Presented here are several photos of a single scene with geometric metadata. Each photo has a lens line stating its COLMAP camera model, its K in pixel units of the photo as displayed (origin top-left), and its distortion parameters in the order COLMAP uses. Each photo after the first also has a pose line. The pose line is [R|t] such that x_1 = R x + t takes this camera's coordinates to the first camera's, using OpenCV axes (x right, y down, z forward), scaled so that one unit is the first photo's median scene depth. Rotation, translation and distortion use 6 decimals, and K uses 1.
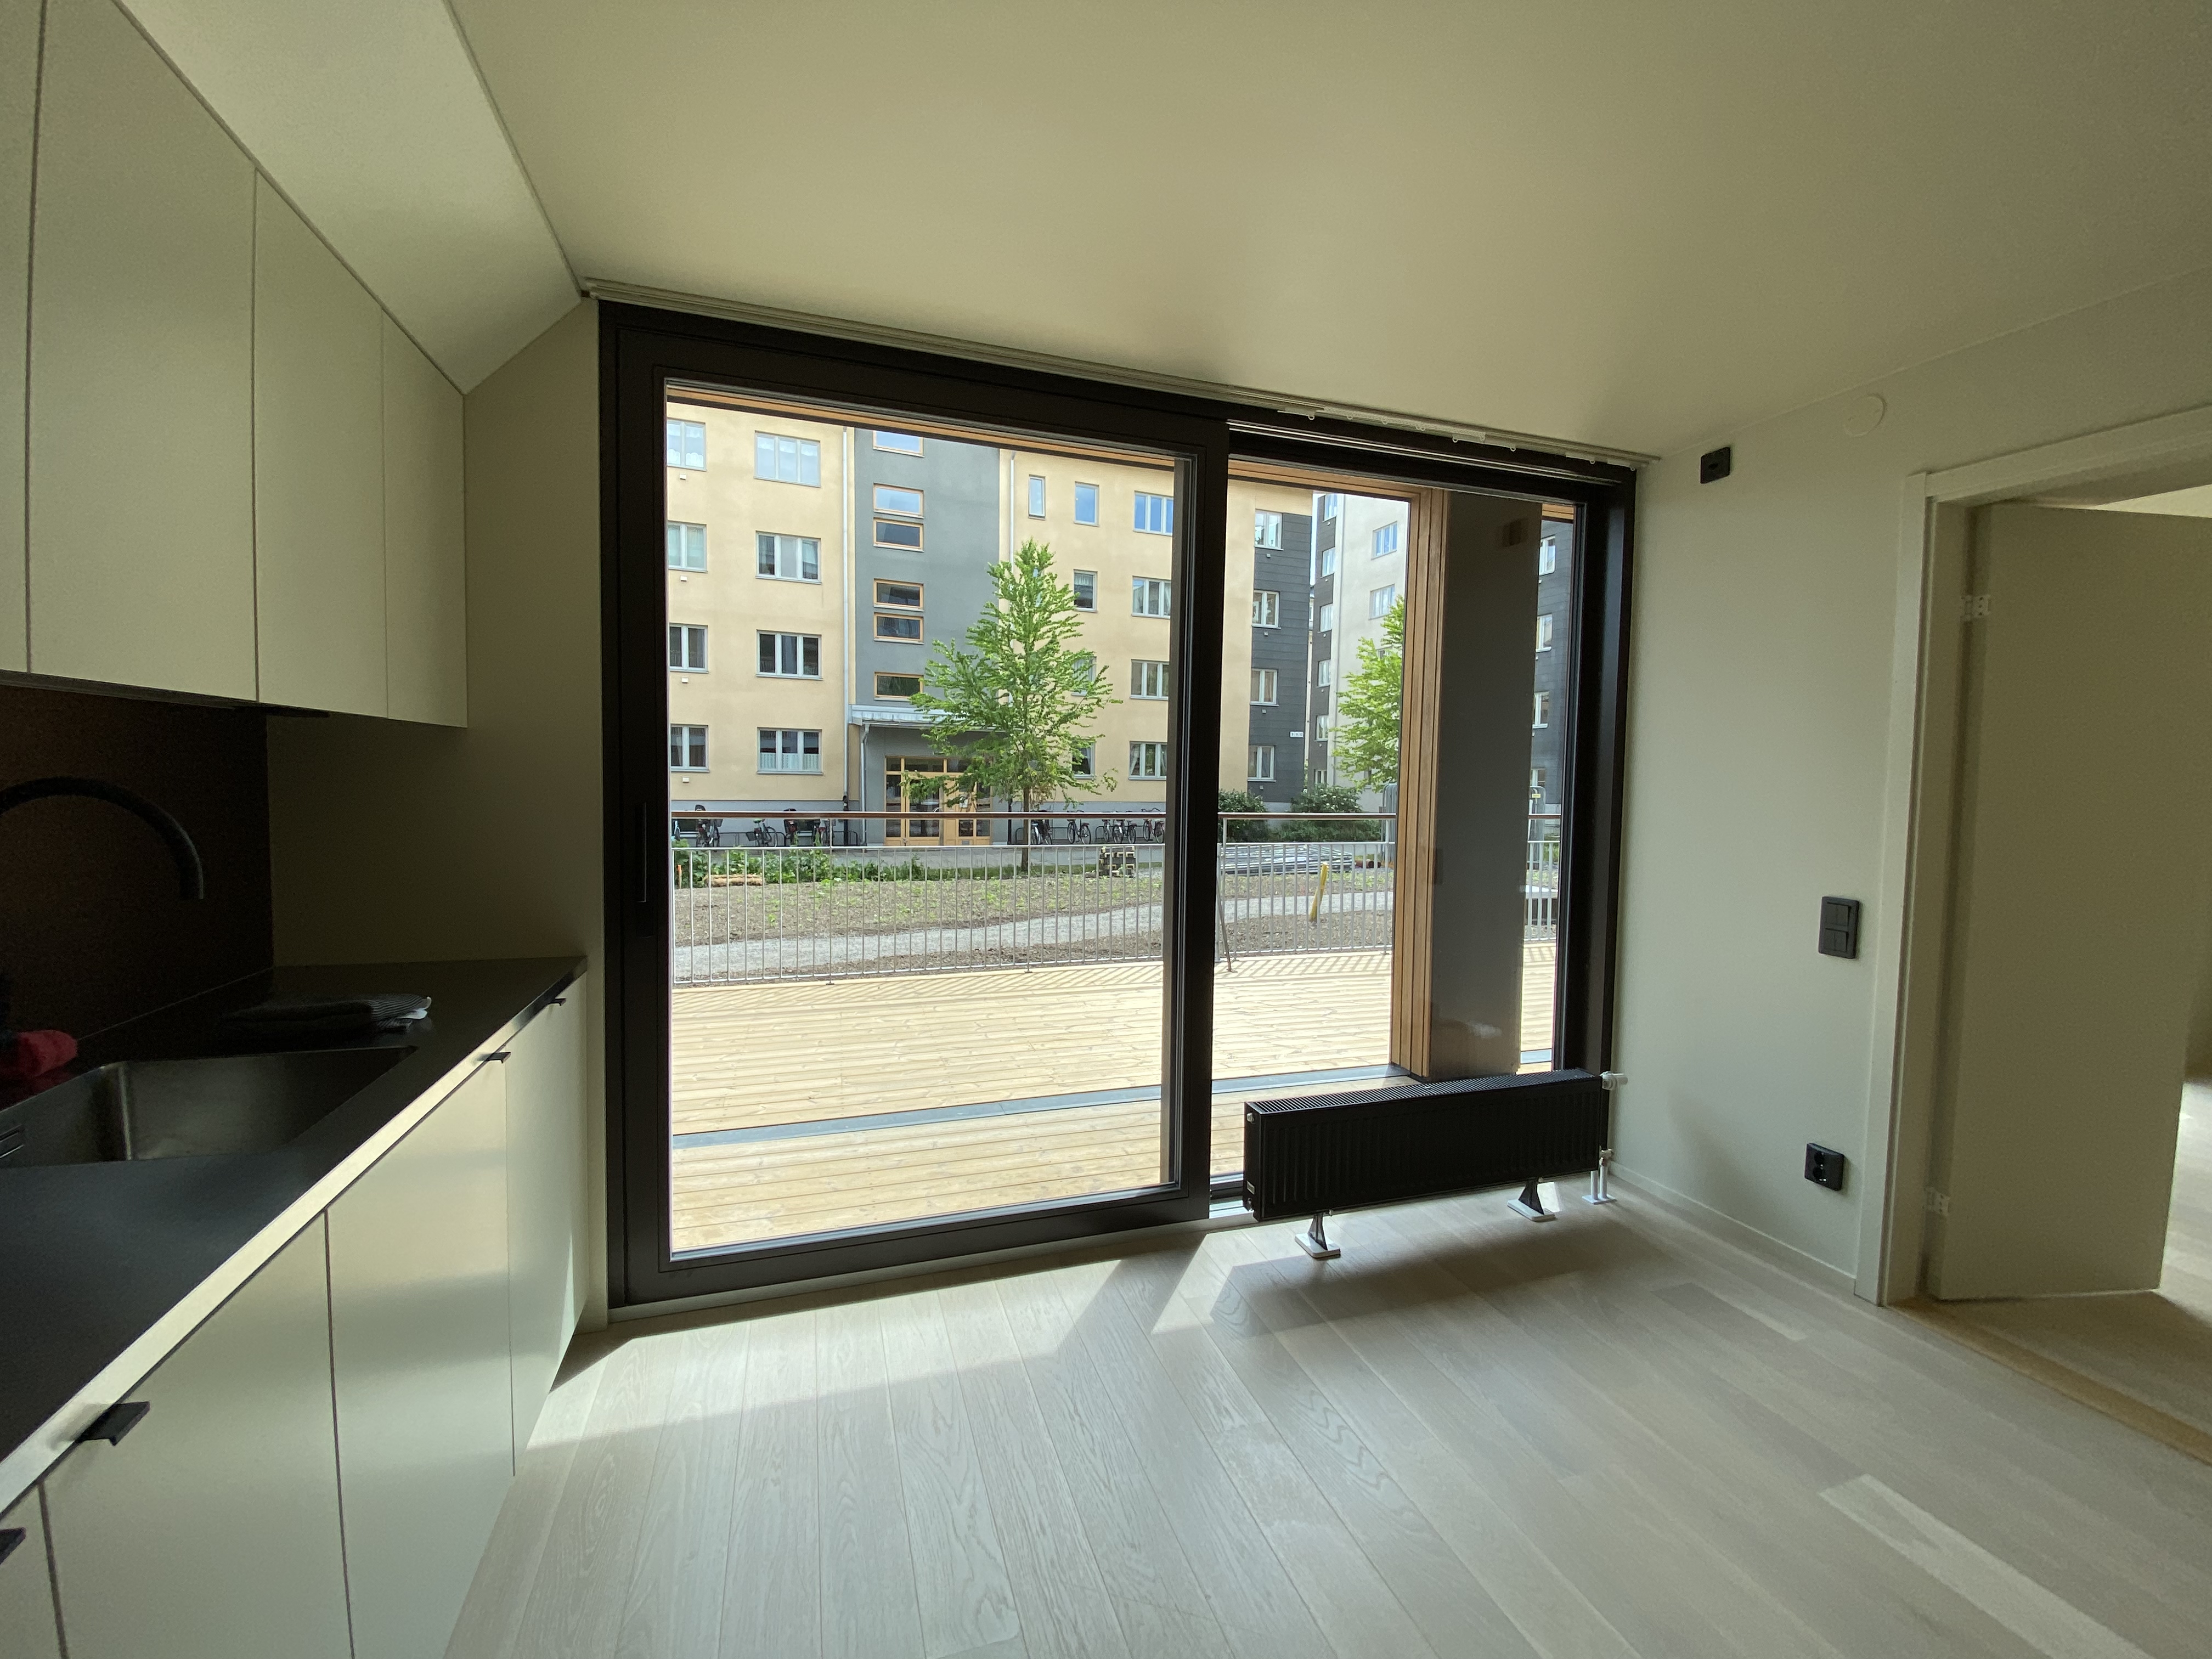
lens RADIAL K [[887.9, 0, 1104.9], [0, 887.9, 824.9], [0, 0, 1]] dist [0.003909, -0.011765]
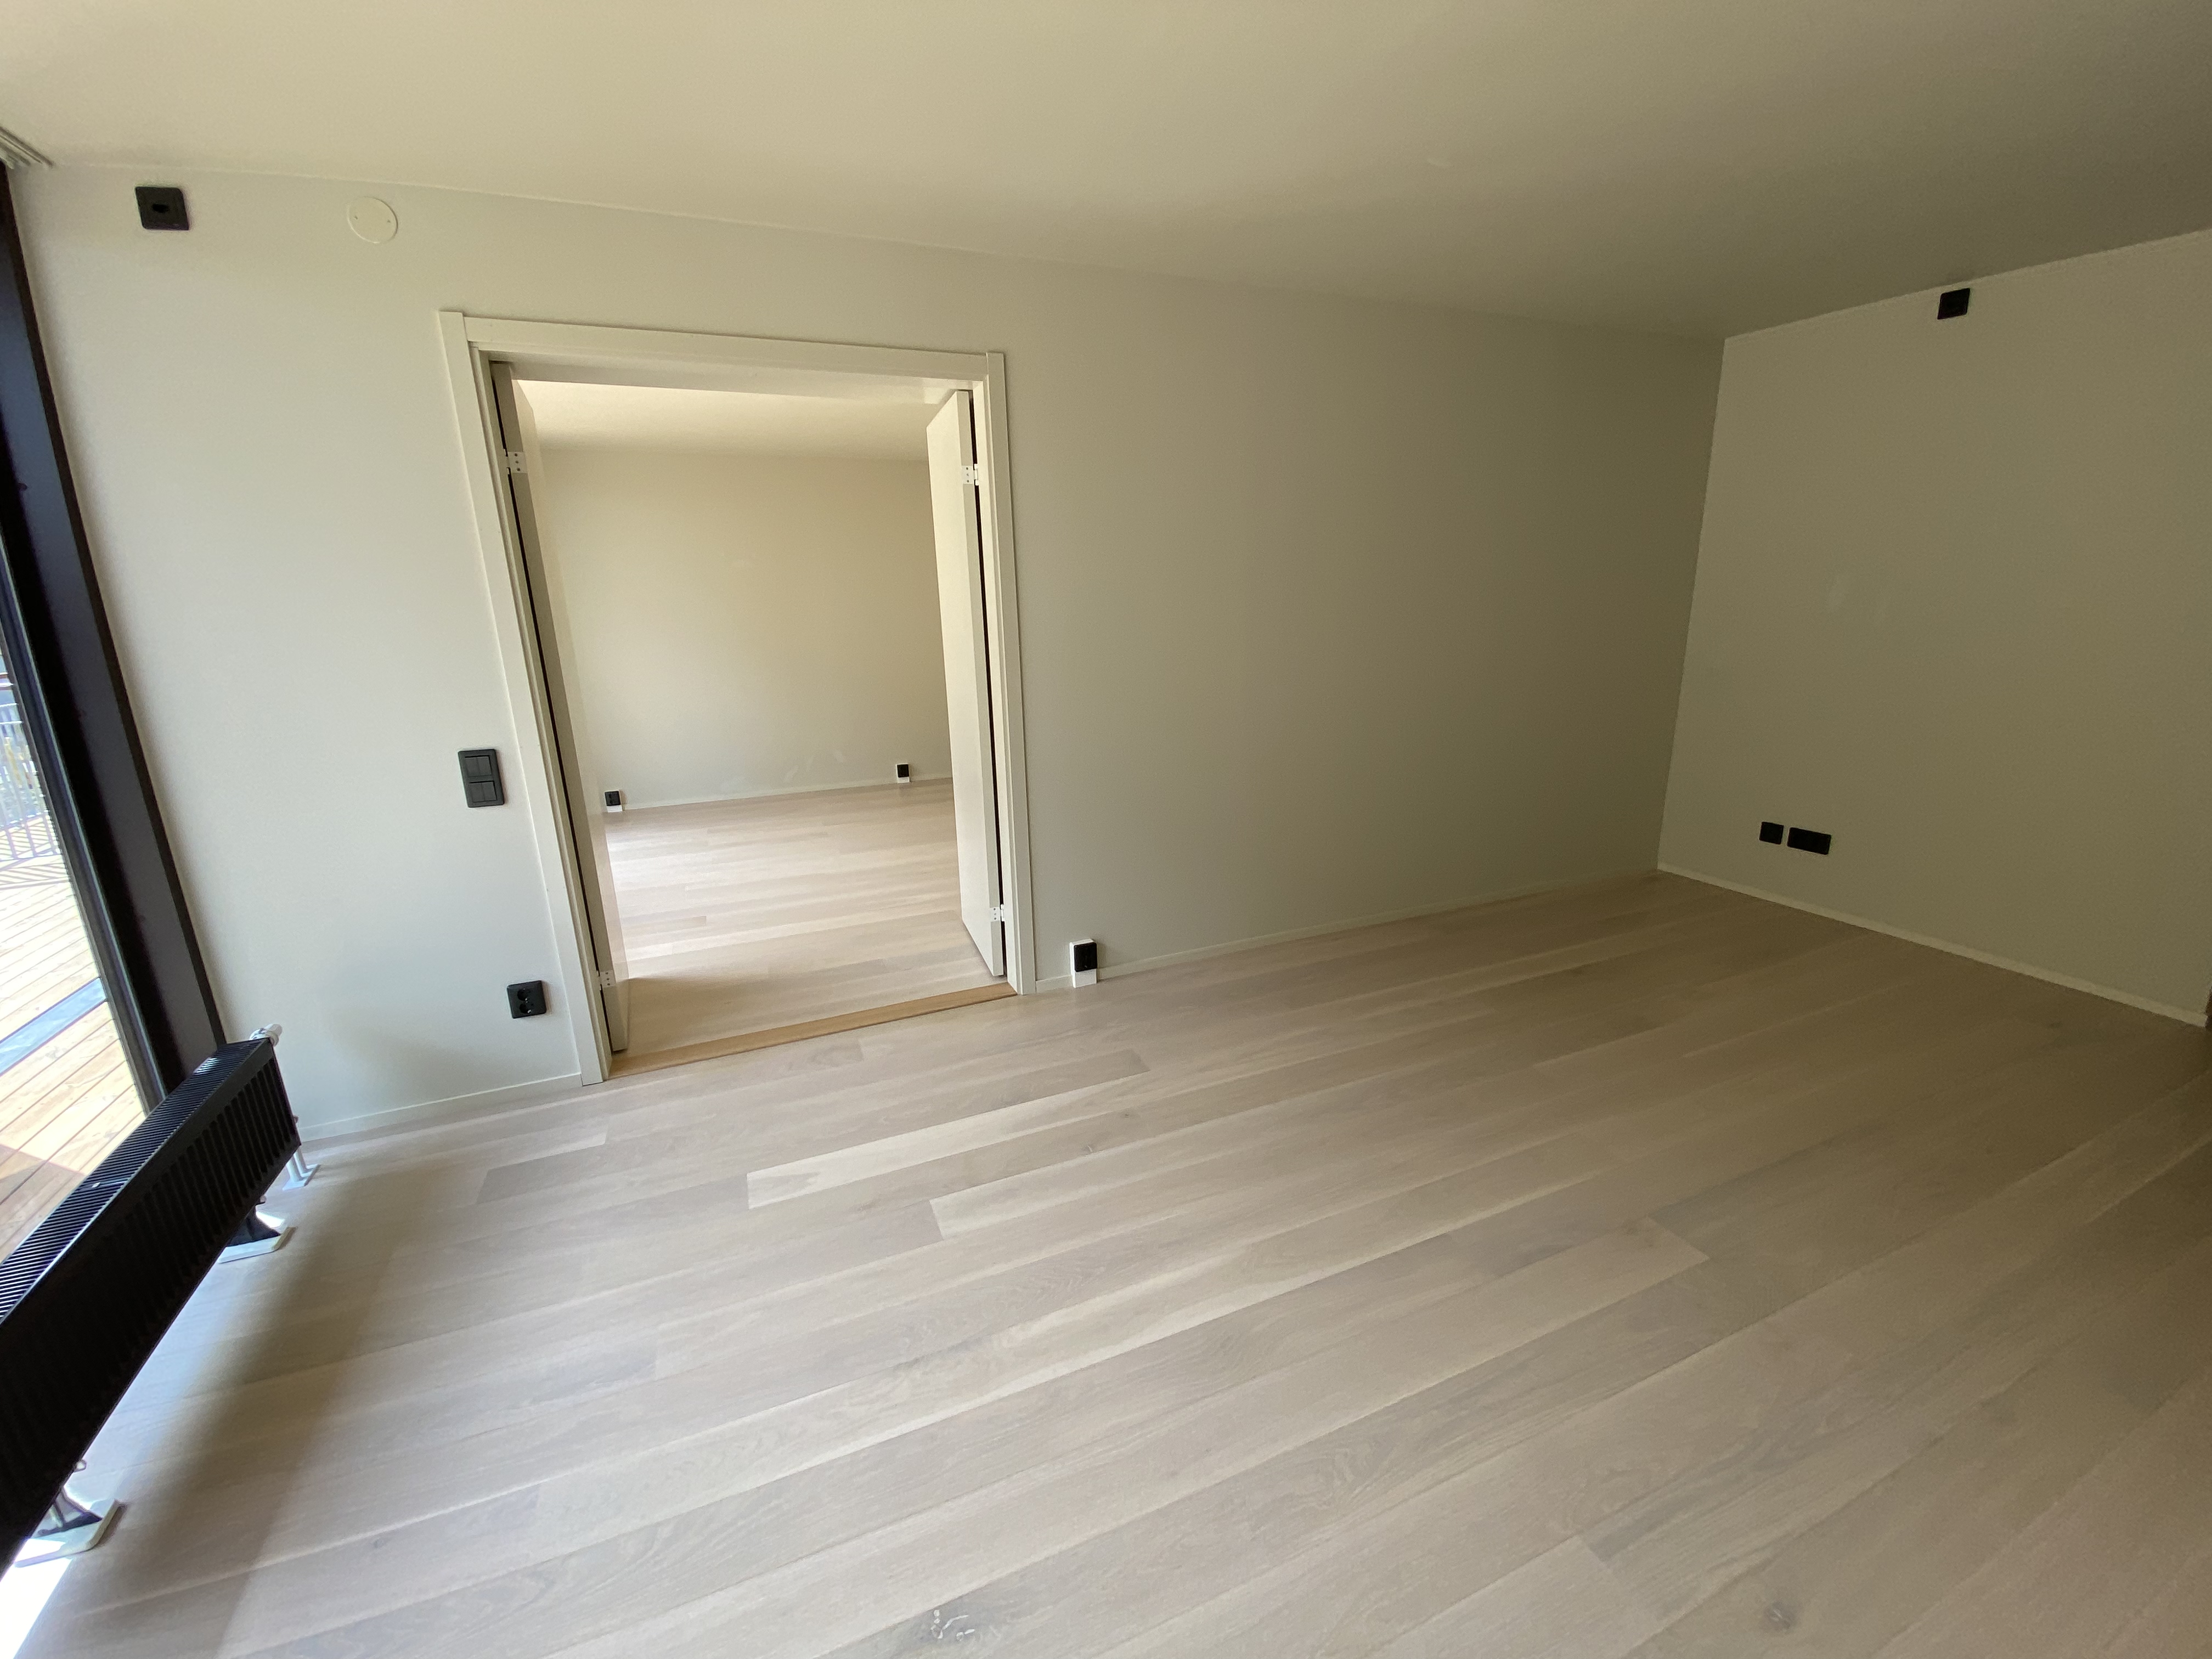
lens RADIAL K [[887.9, 0, 1098.5], [0, 887.9, 817.0], [0, 0, 1]] dist [0.003909, -0.011765]
pose [[-0.082054, -0.257549, 0.962775, -0.025829], [0.076194, 0.961584, 0.263724, -0.006506], [-0.993711, 0.094998, -0.059278, 0.042518]]
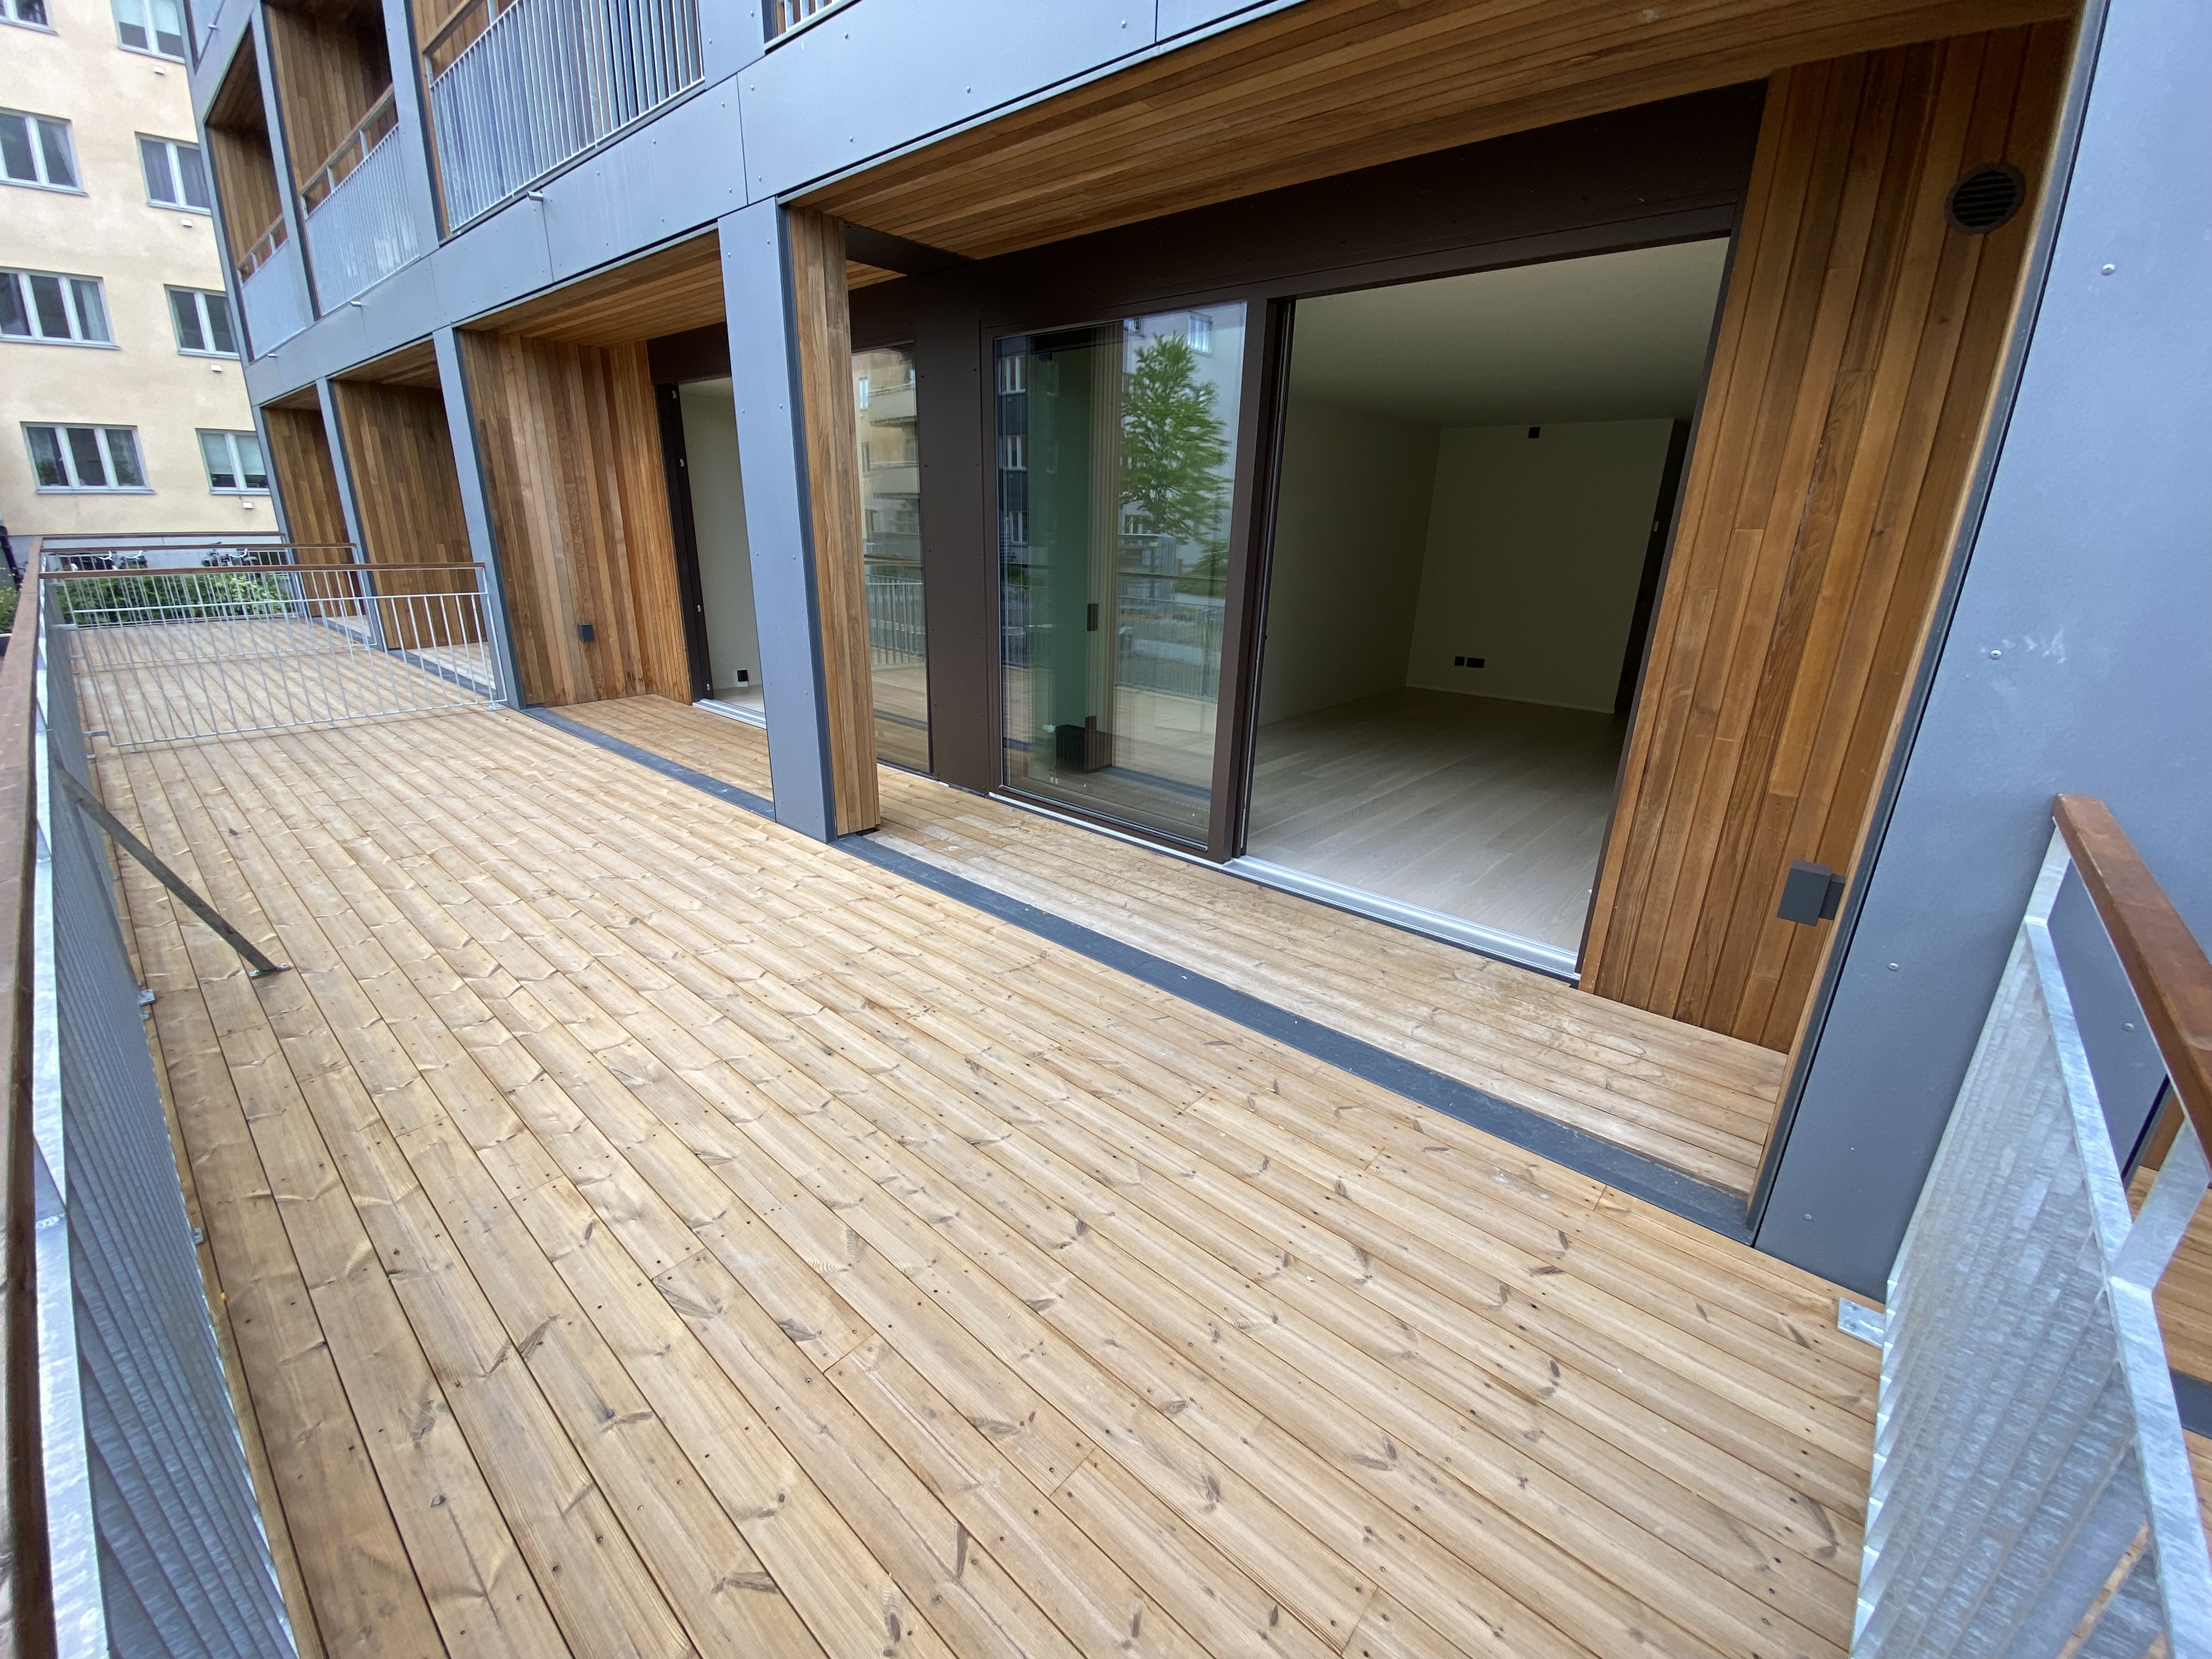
lens RADIAL K [[887.9, 0, 1104.8], [0, 887.9, 814.4], [0, 0, 1]] dist [0.003909, -0.011765]
pose [[-0.504792, -0.298907, 0.809839, -0.135757], [0.011327, 0.935764, 0.352446, -0.024370], [-0.863167, 0.187084, -0.468981, 0.250547]]
